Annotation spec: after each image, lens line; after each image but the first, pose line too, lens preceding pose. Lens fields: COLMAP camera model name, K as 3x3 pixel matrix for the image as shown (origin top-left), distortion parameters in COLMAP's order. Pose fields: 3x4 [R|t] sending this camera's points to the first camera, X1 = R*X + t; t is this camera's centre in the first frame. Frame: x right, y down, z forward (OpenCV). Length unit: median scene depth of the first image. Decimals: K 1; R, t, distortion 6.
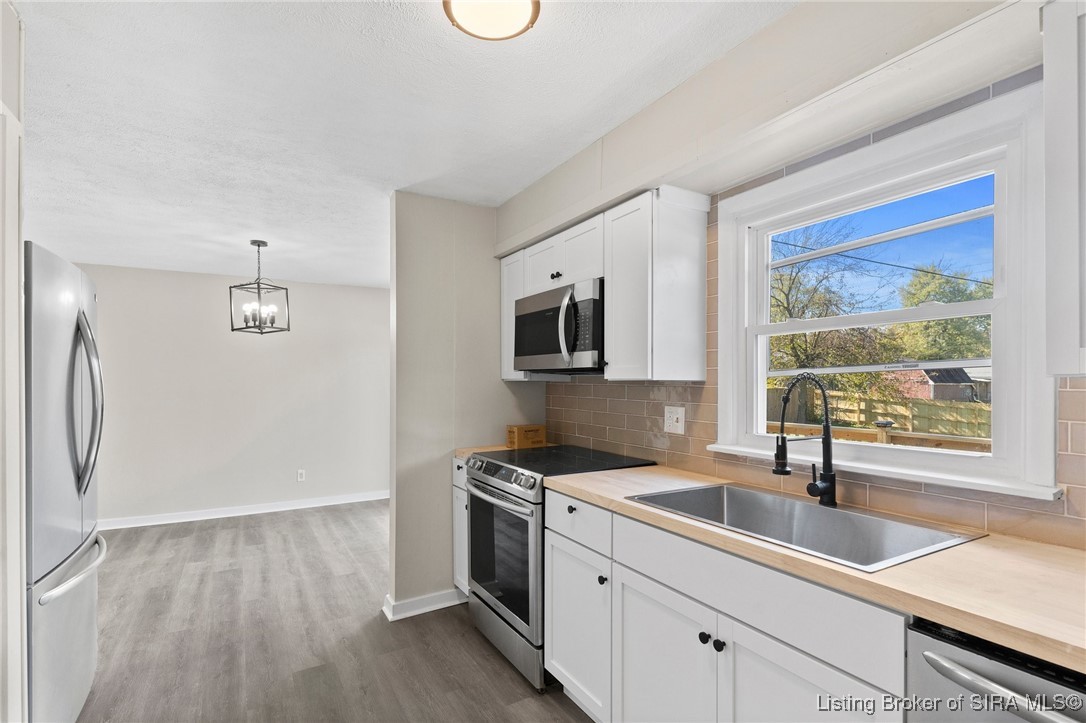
lens RADIAL K [[528.7, 0, 544.8], [0, 528.7, 368.4], [0, 0, 1]] dist [0.000136, -0.000133]
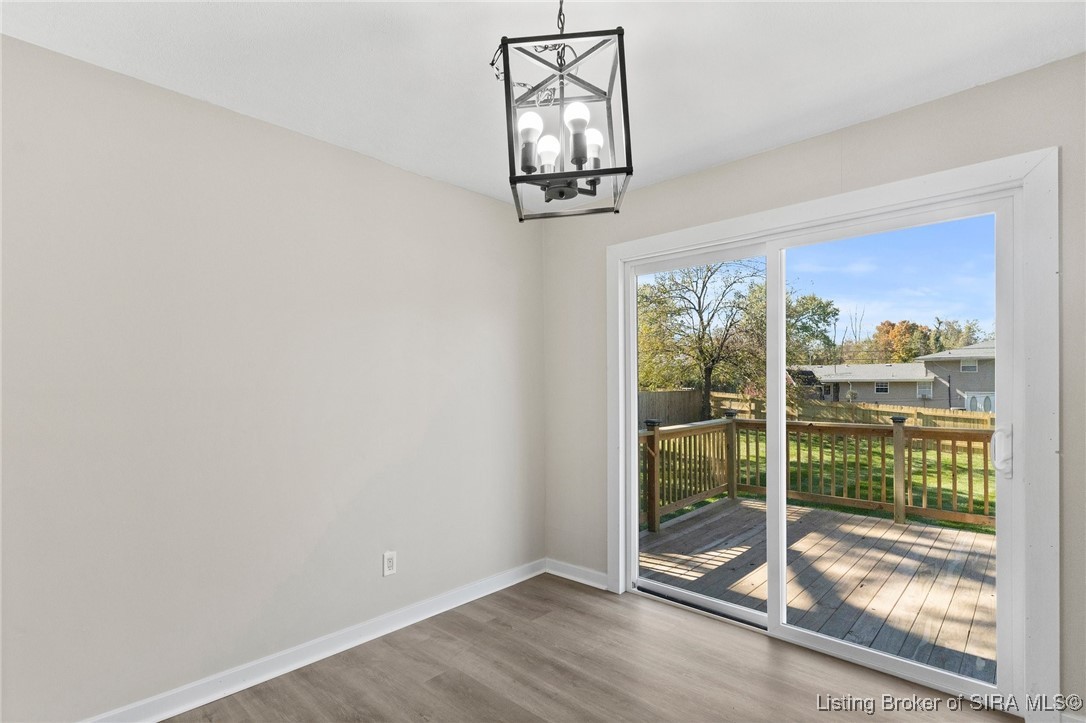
lens RADIAL K [[528.7, 0, 540.7], [0, 528.7, 367.6], [0, 0, 1]] dist [0.000136, -0.000133]
pose [[0.961397, 0.002717, 0.275153, -0.108425], [0.000851, 0.999917, -0.012844, 0.006725], [-0.275165, 0.012582, 0.961315, 0.115206]]
